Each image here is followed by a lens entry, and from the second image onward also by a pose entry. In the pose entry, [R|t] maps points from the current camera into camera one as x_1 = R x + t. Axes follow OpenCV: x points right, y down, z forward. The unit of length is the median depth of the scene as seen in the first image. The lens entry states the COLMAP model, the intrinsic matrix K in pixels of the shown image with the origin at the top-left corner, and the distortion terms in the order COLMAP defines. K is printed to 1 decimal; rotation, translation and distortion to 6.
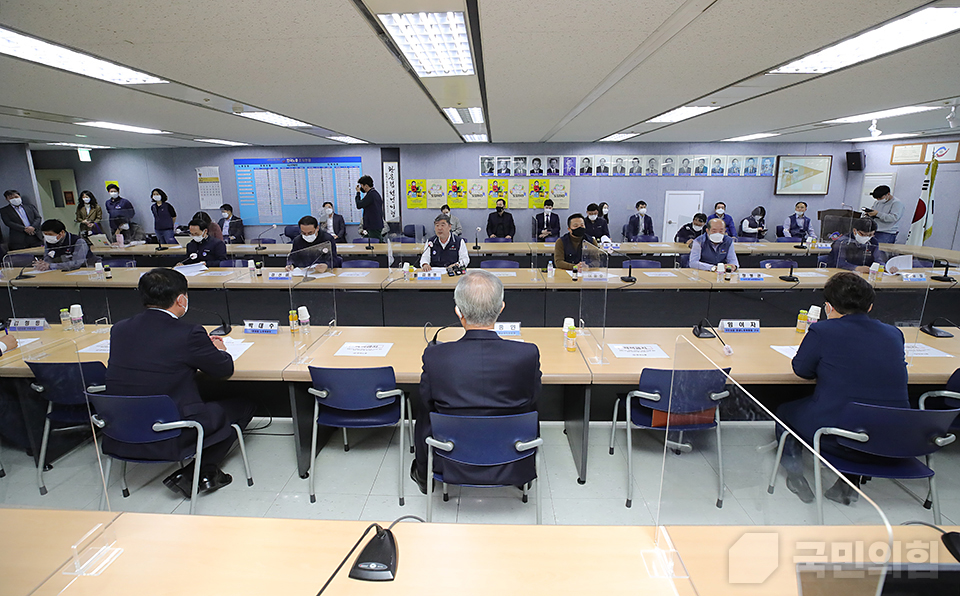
lens RADIAL K [[471.0, 0, 480.0], [0, 471.0, 298.0], [0, 0, 1]] dist [-0.002149, -0.000100]
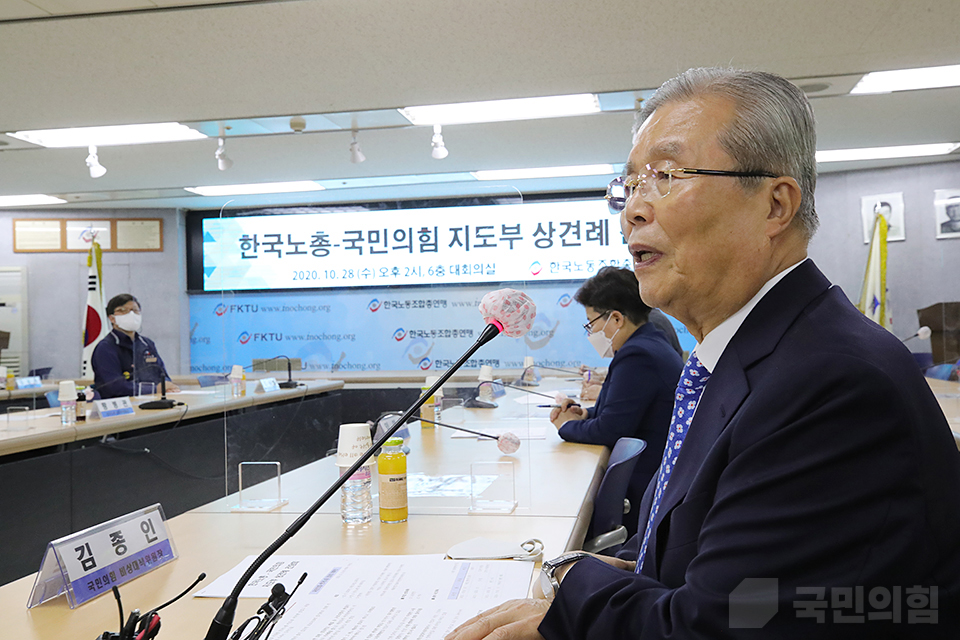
lens RADIAL K [[932.4, 0, 480.0], [0, 932.4, 320.0], [0, 0, 1]] dist [0.073904, -0.004932]
pose [[0.158289, 0.020613, 0.987178, -0.145779], [0.269786, 0.960836, -0.063322, 0.014942], [-0.949821, 0.276350, 0.146529, 0.301041]]
